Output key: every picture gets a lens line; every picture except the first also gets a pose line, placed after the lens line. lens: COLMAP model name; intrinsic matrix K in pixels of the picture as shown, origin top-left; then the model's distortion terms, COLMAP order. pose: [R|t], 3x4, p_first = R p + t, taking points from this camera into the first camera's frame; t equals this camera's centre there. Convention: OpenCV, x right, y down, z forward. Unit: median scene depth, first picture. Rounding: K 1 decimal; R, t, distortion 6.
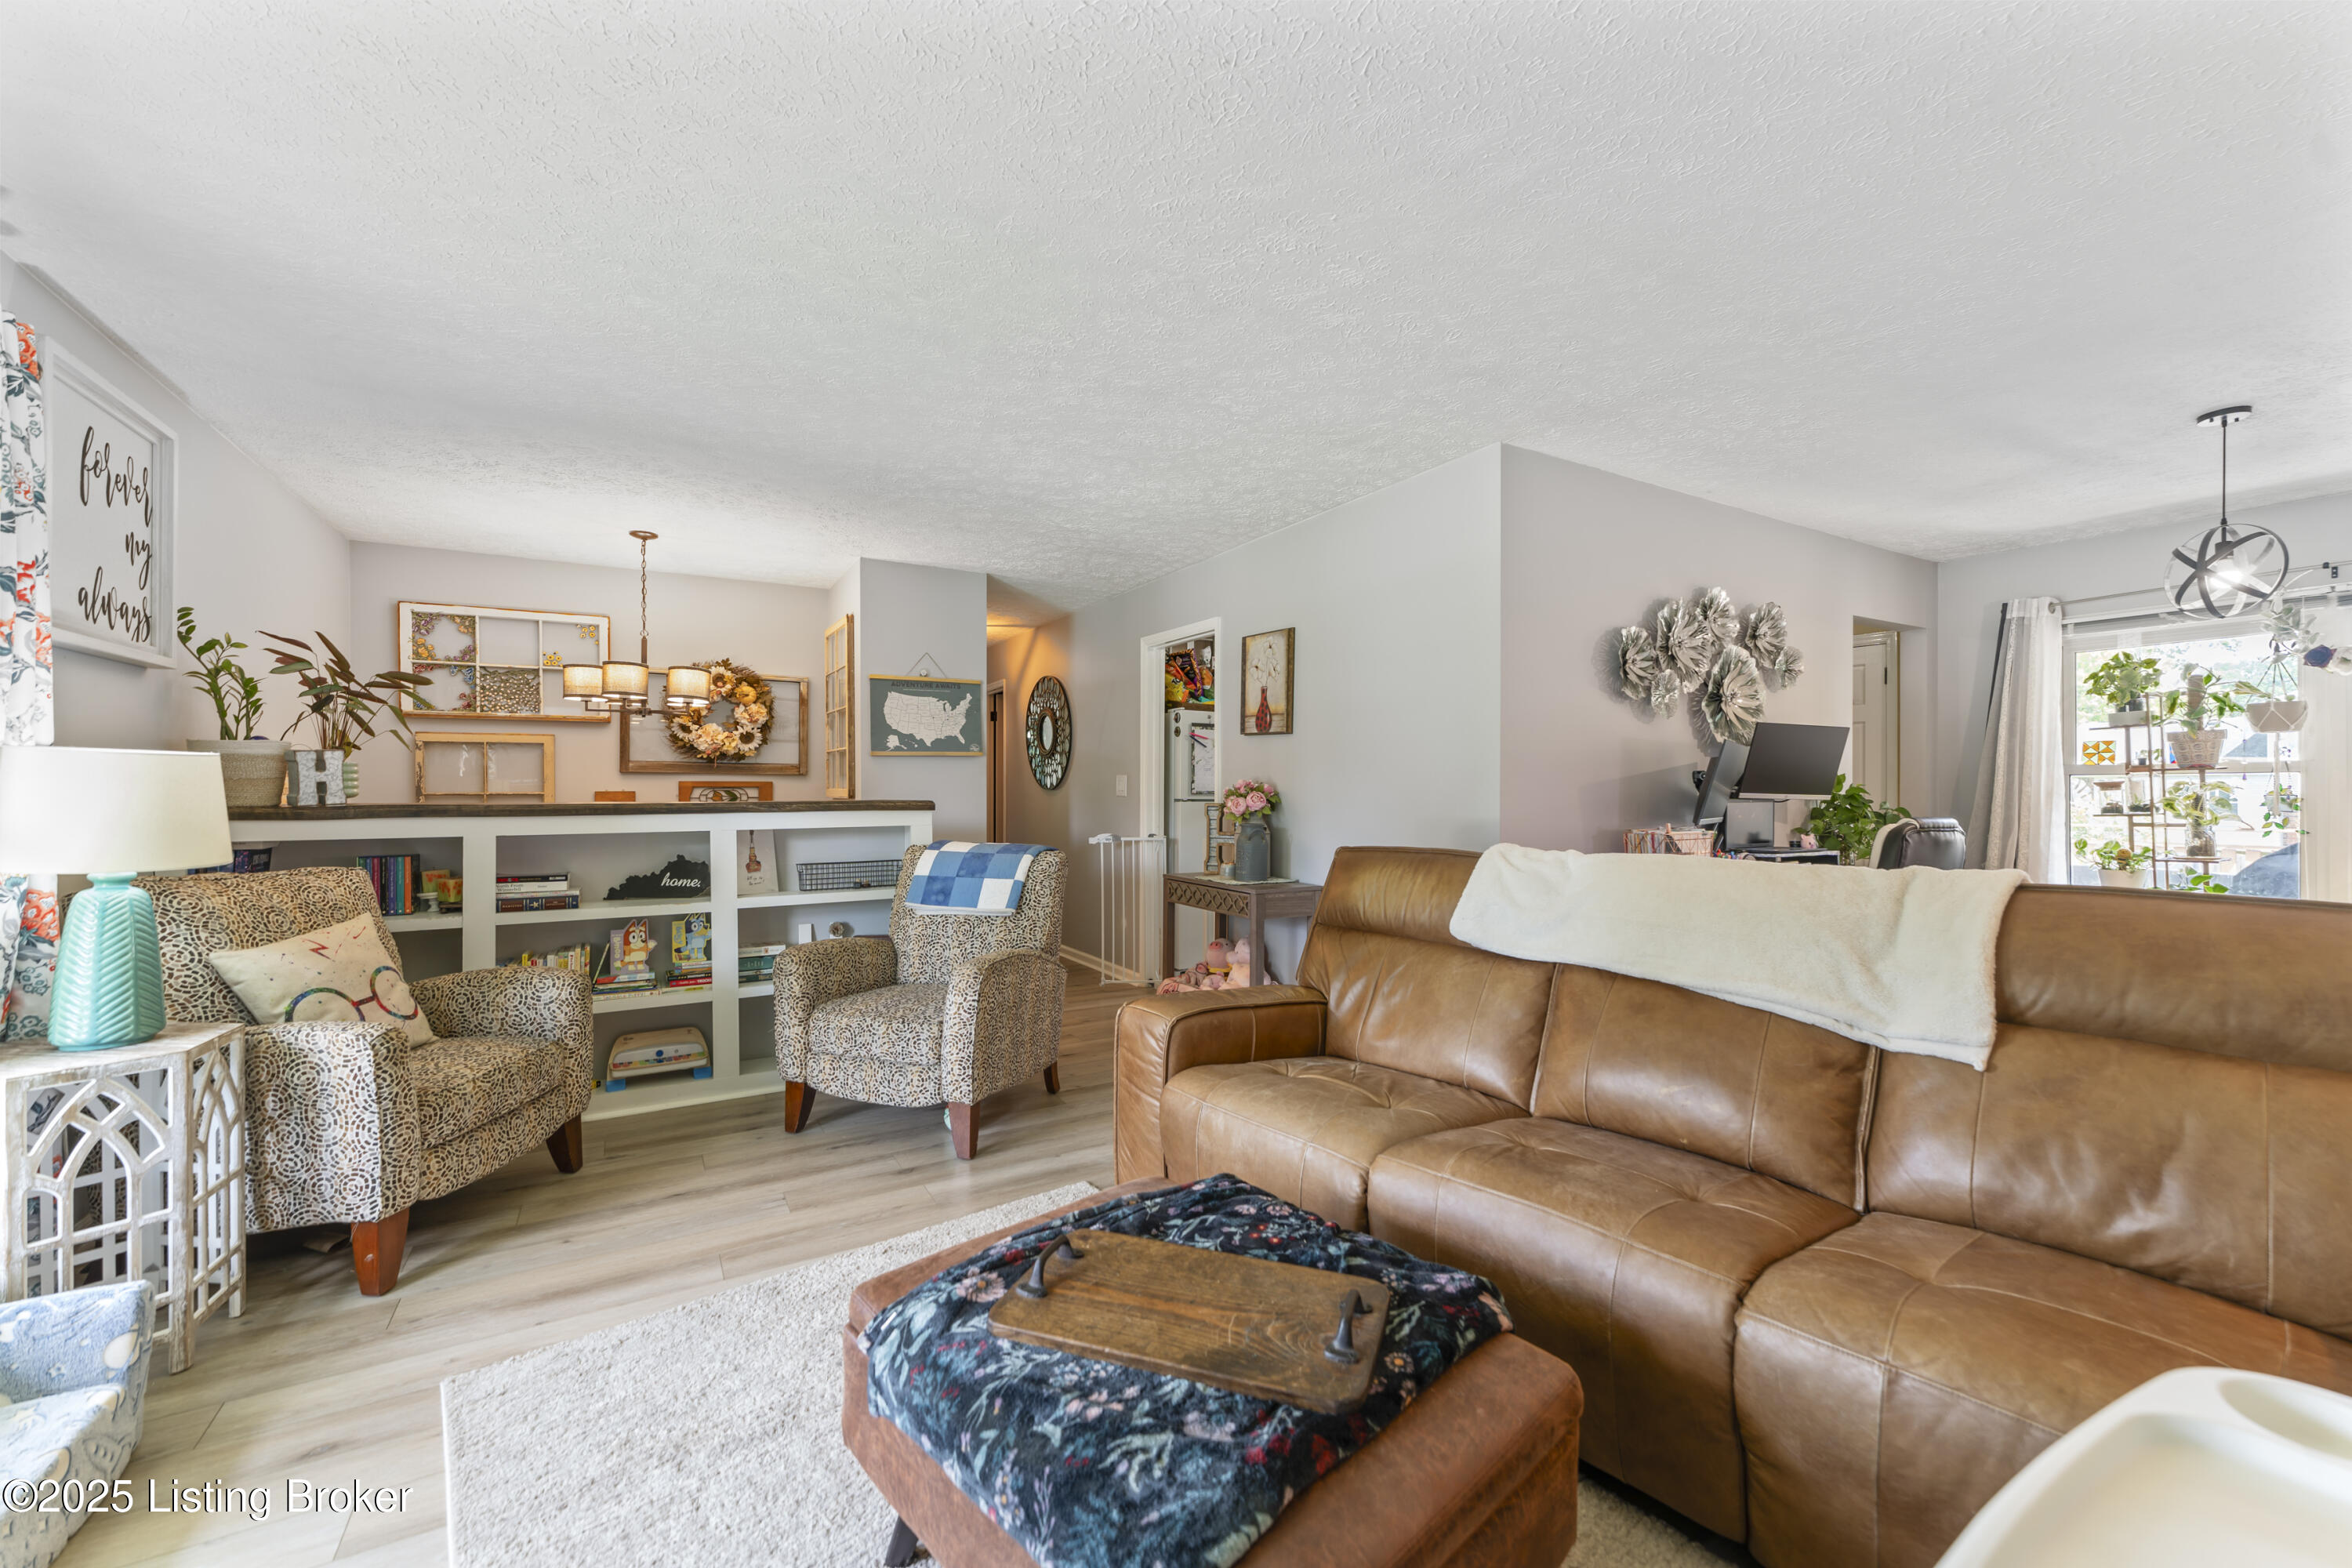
lens RADIAL K [[932.2, 0, 1177.2], [0, 932.2, 791.1], [0, 0, 1]] dist [-0.001289, 0.001168]
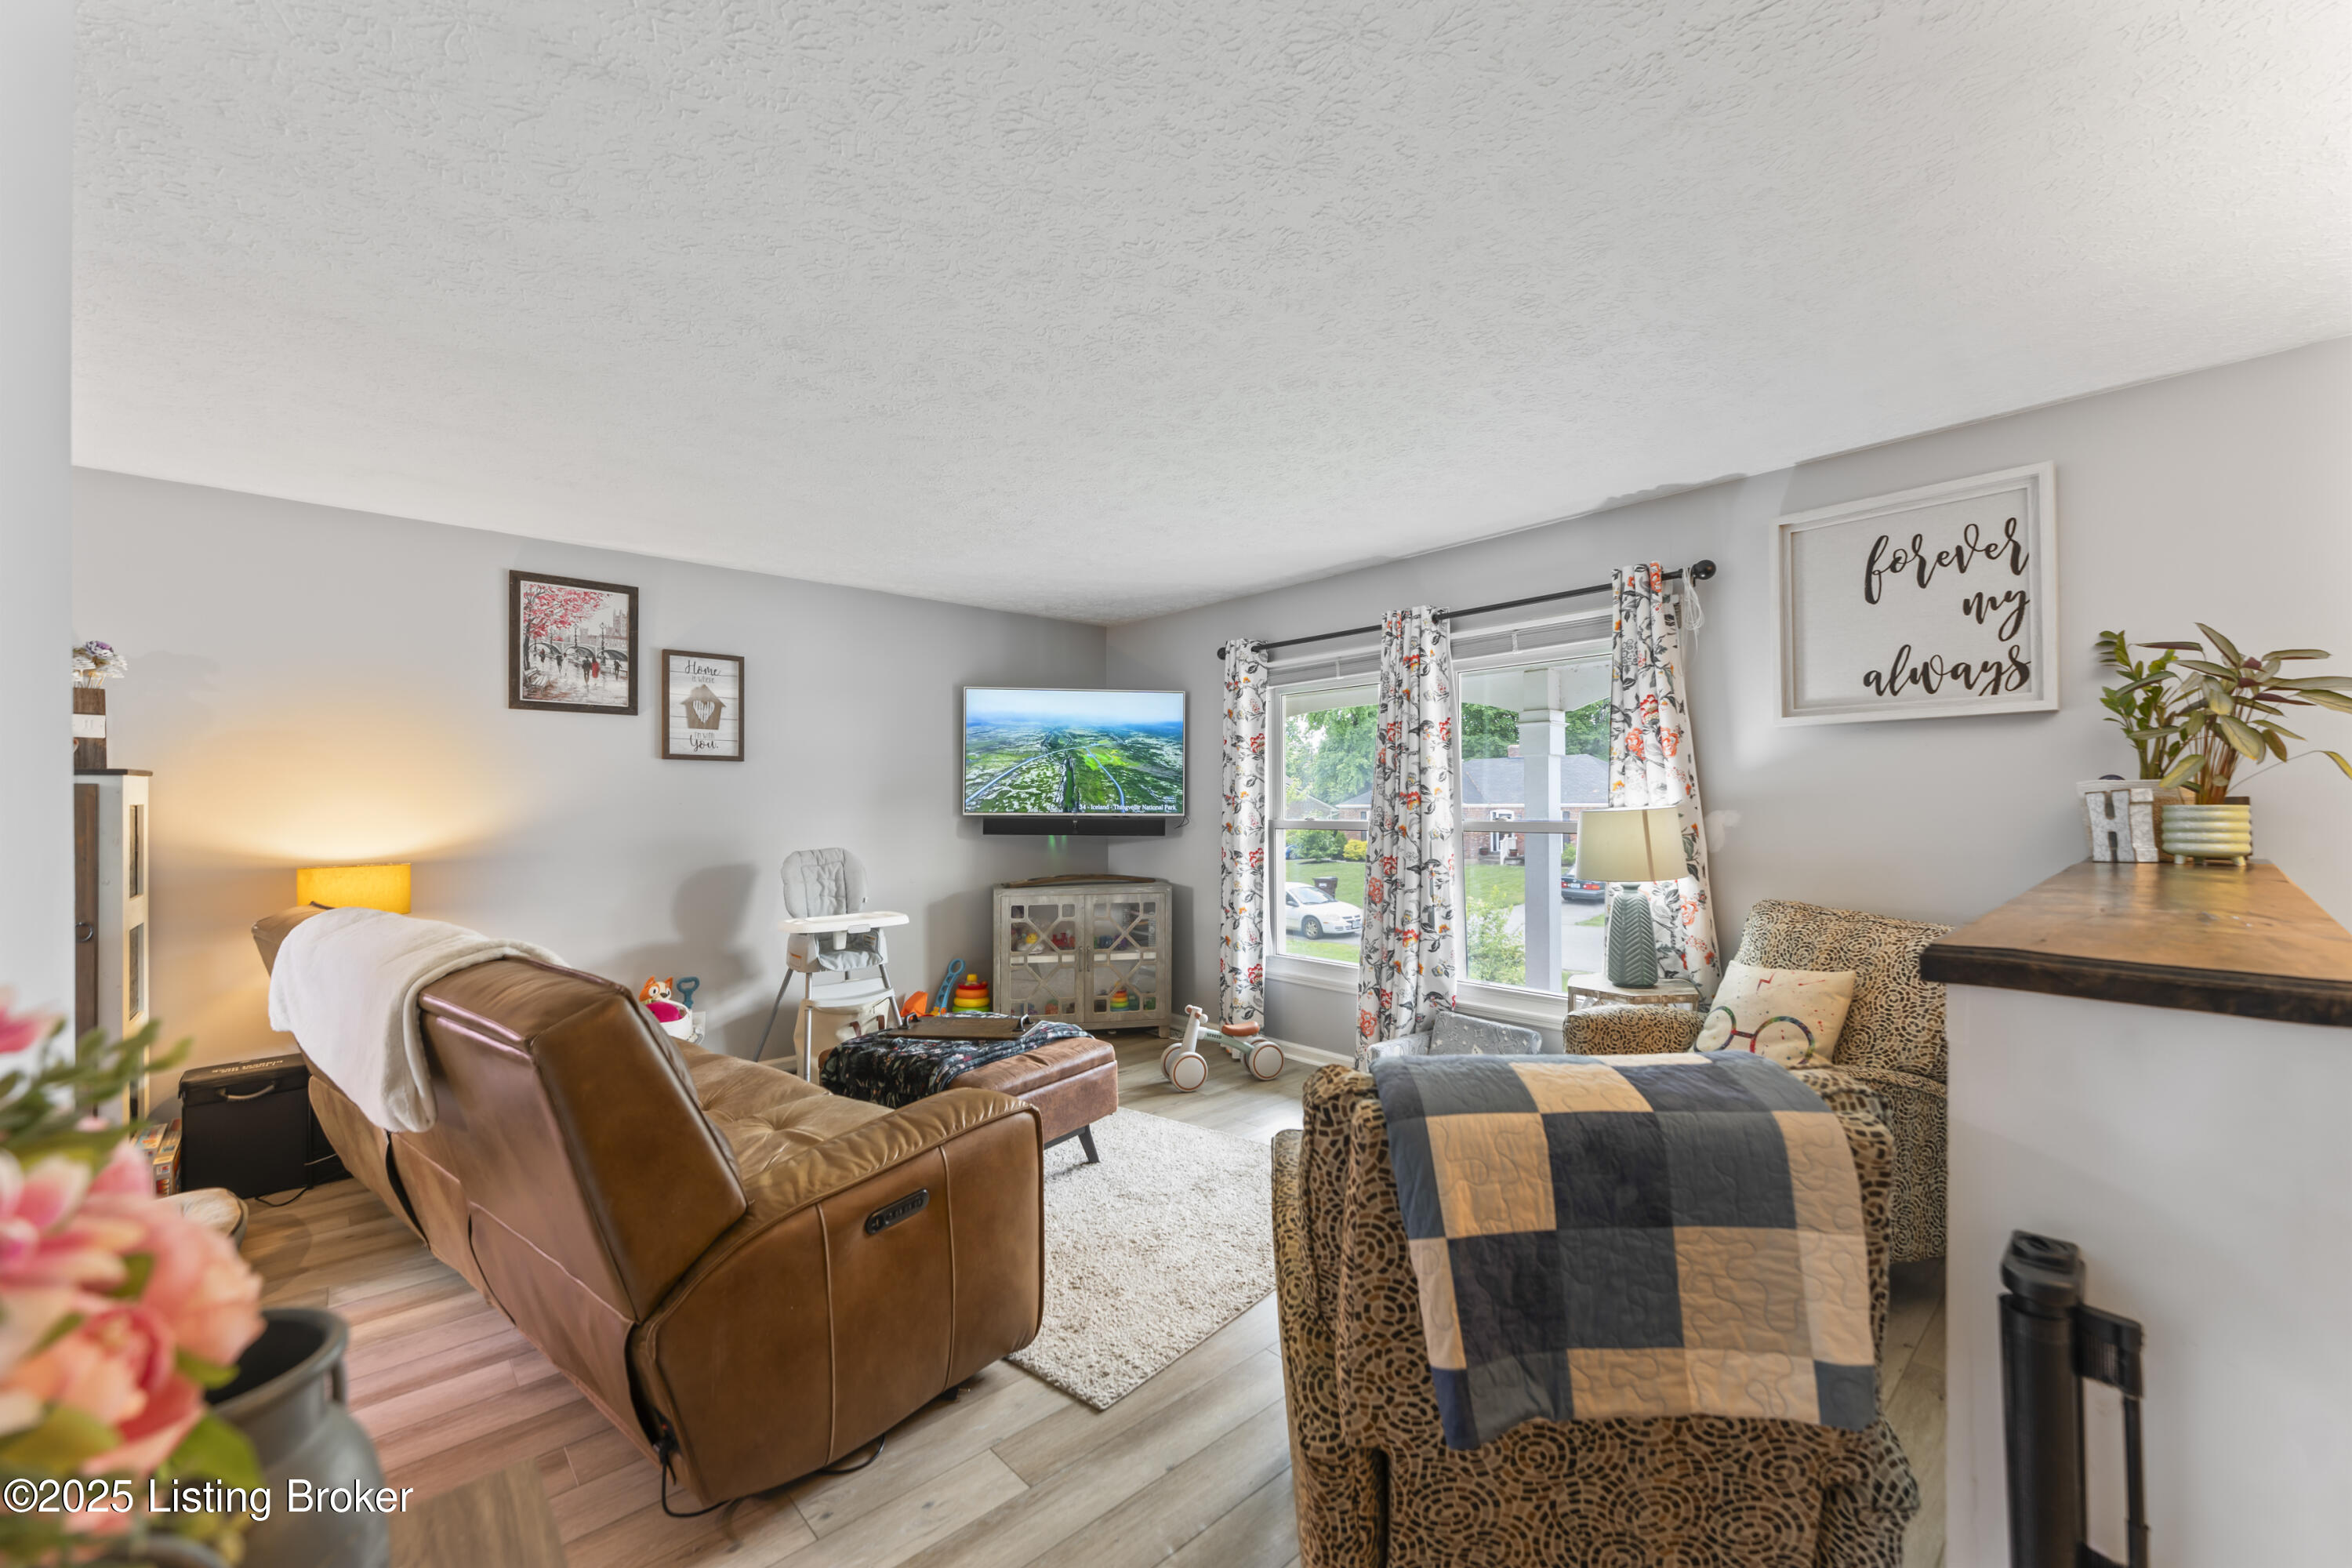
lens RADIAL K [[932.2, 0, 1193.1], [0, 932.2, 794.4], [0, 0, 1]] dist [-0.001289, 0.001168]
pose [[-0.976506, -0.016244, -0.214879, -0.016728], [-0.011340, 0.999647, -0.024034, -0.007563], [0.215194, -0.021033, -0.976345, 1.003759]]
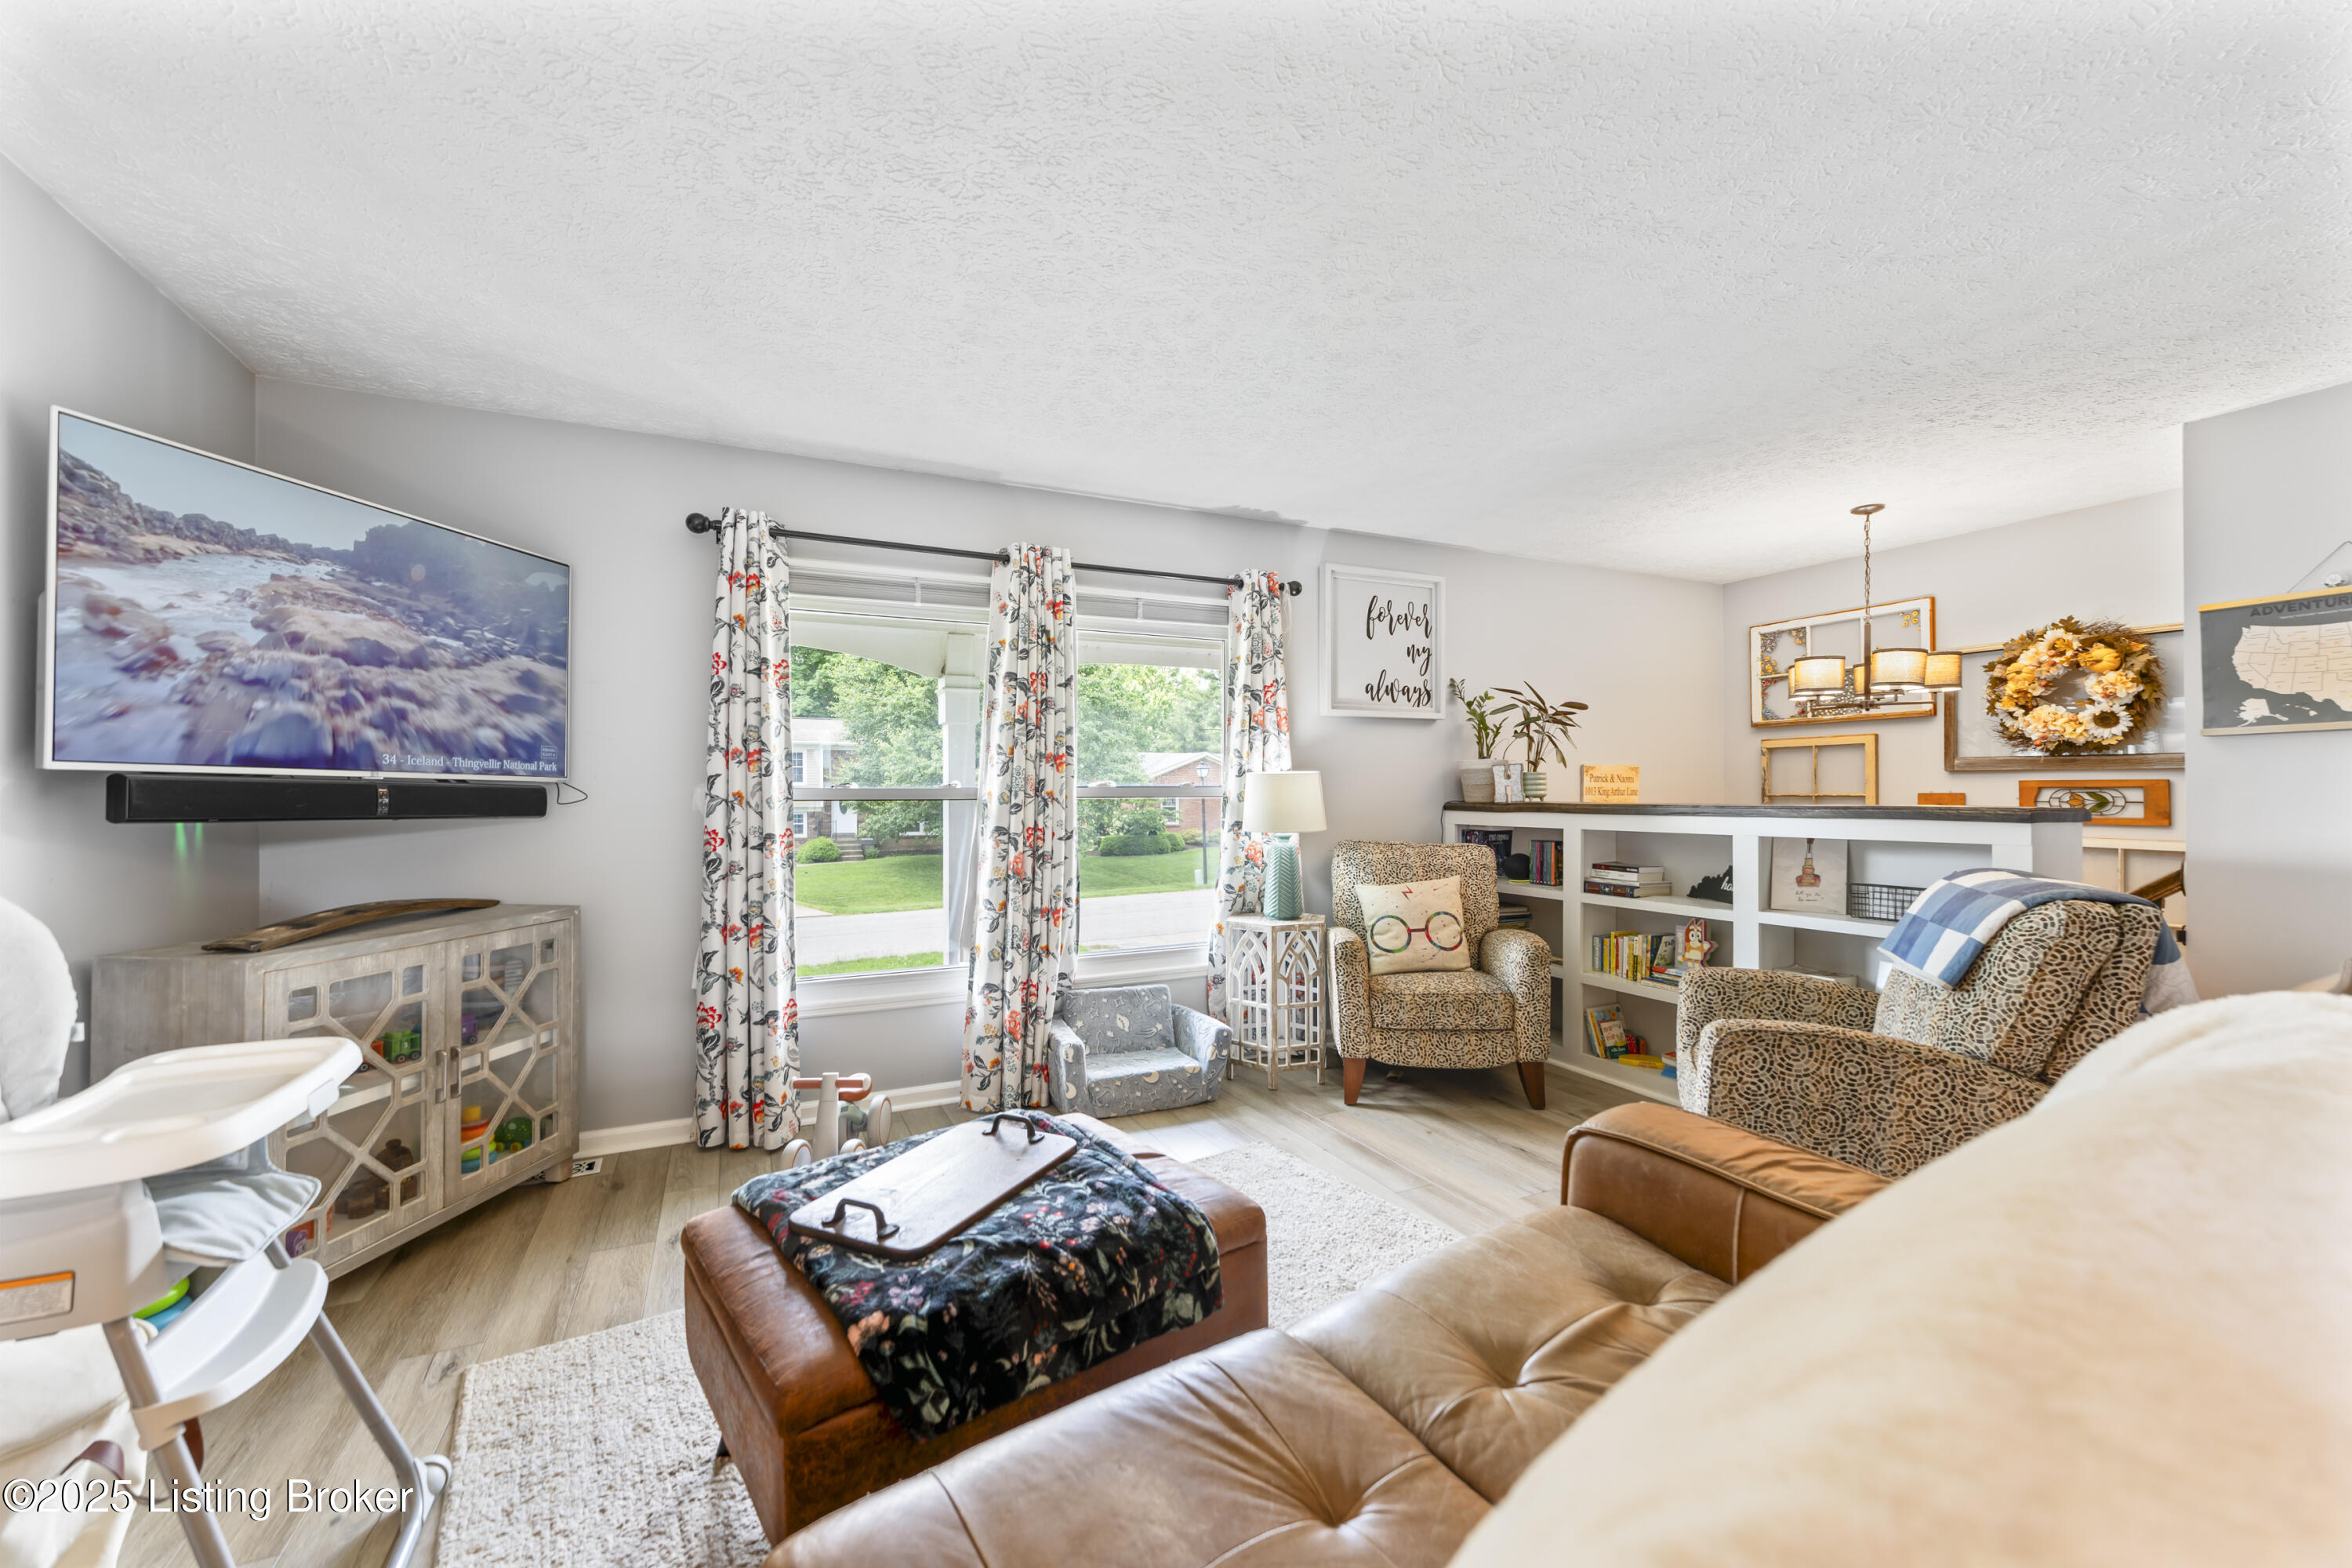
lens RADIAL K [[932.2, 0, 1190.7], [0, 932.2, 786.8], [0, 0, 1]] dist [-0.001289, 0.001168]
pose [[-0.072544, -0.004939, -0.997353, 0.356901], [-0.000326, 0.999988, -0.004928, -0.000940], [0.997365, -0.000033, -0.072545, 0.389396]]
